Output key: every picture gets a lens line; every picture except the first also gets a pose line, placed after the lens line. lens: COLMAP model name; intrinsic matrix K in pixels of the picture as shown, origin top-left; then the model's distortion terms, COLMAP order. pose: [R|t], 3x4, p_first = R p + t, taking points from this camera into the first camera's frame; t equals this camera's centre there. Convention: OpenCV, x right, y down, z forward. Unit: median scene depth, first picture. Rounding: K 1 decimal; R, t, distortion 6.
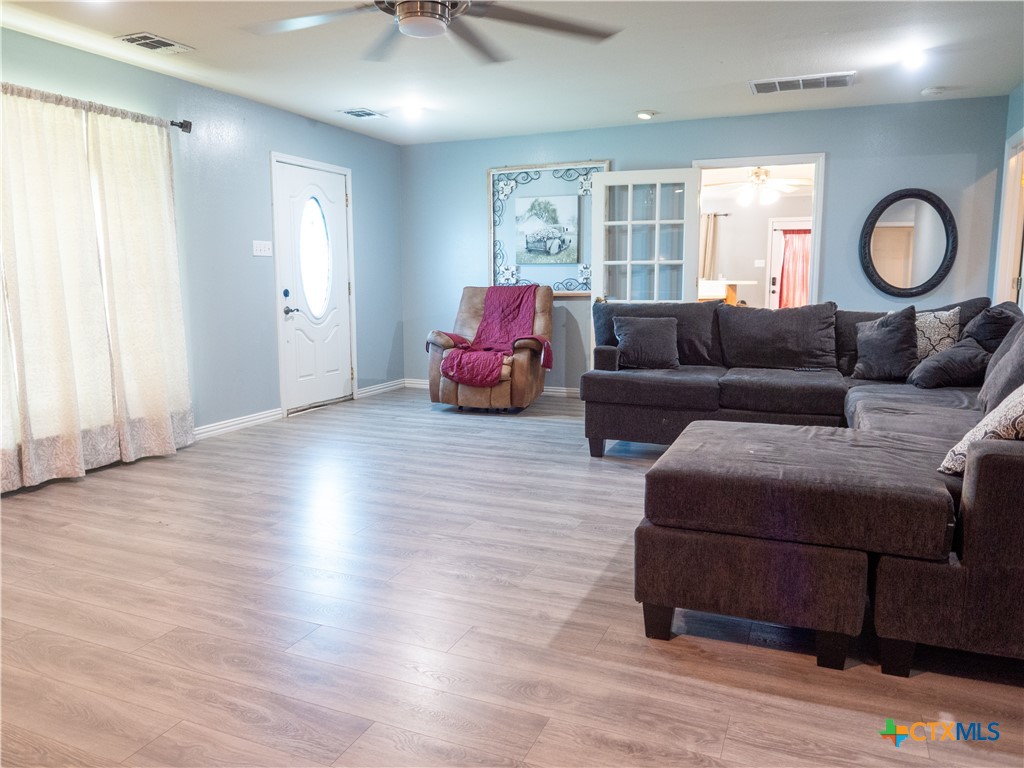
lens RADIAL K [[738.6, 0, 507.8], [0, 738.6, 383.5], [0, 0, 1]] dist [-0.018500, 0.001706]
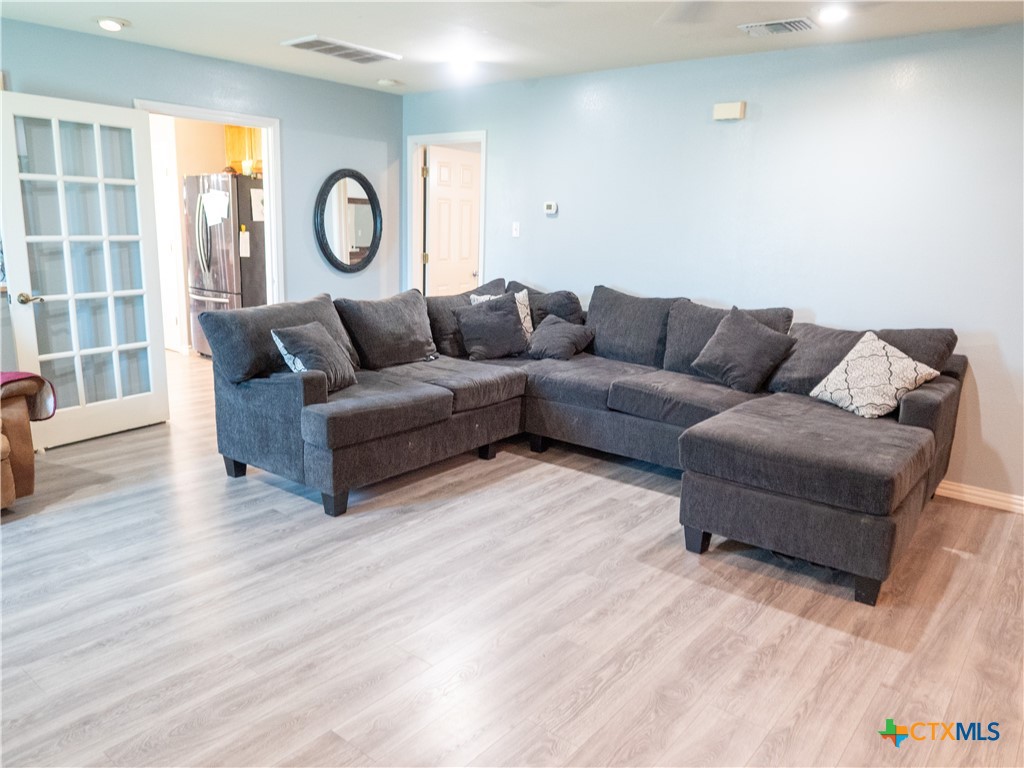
lens RADIAL K [[738.6, 0, 509.1], [0, 738.6, 383.3], [0, 0, 1]] dist [-0.018500, 0.001706]
pose [[0.274307, -0.194707, 0.941724, -0.539508], [0.108940, 0.979275, 0.170739, -0.150338], [-0.955451, 0.055757, 0.289834, 0.616610]]
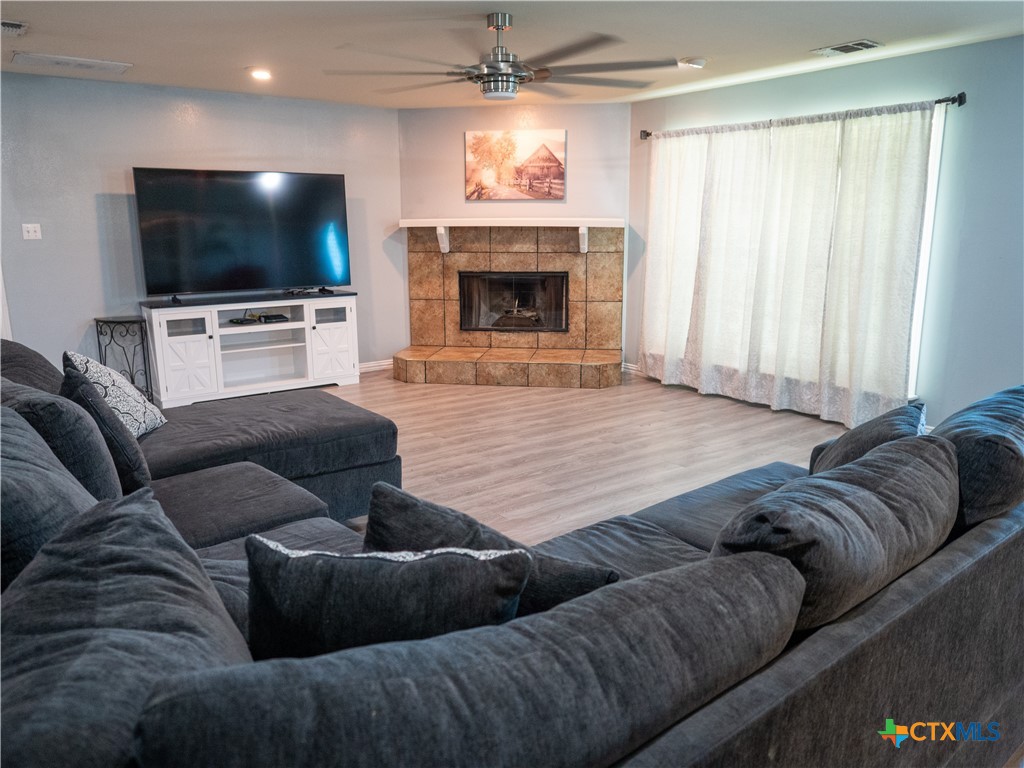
lens RADIAL K [[738.6, 0, 513.4], [0, 738.6, 385.8], [0, 0, 1]] dist [-0.018500, 0.001706]
pose [[-0.493166, 0.188872, -0.849185, 0.705142], [-0.124598, 0.950747, 0.283822, -0.212904], [0.860966, 0.245778, -0.445343, 1.069979]]
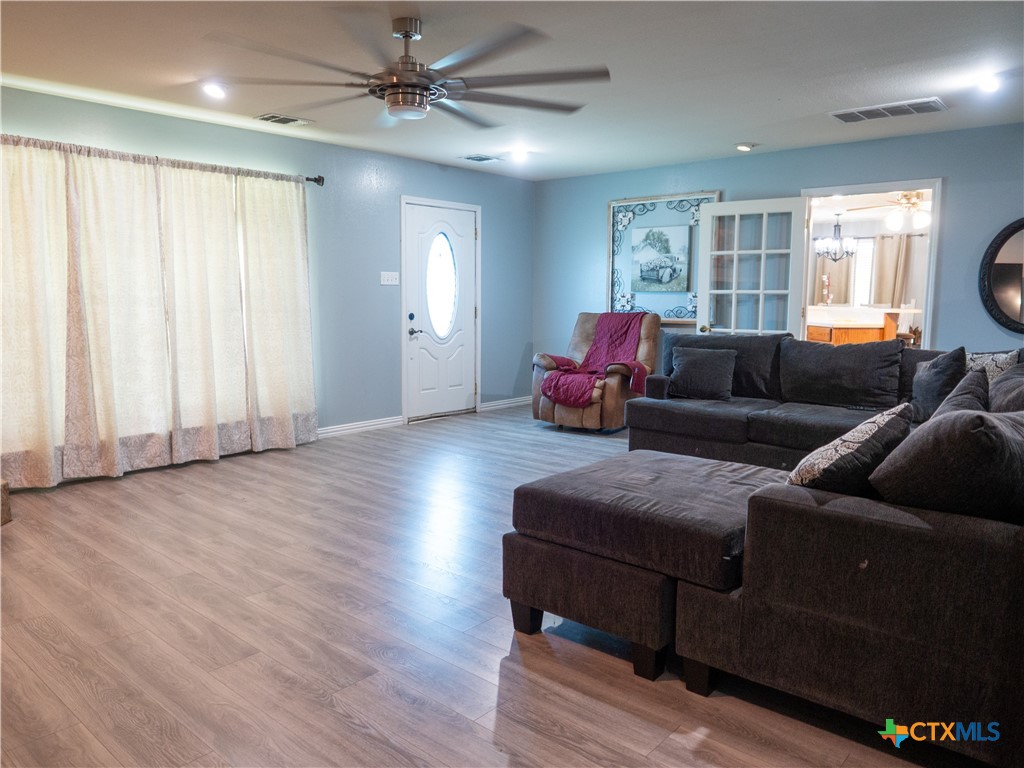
lens RADIAL K [[738.6, 0, 508.0], [0, 738.6, 383.8], [0, 0, 1]] dist [-0.018500, 0.001706]
pose [[0.950504, 0.046398, -0.307229, 0.265295], [-0.052762, 0.998530, -0.012438, -0.015030], [0.306200, 0.028032, 0.951554, -0.063863]]
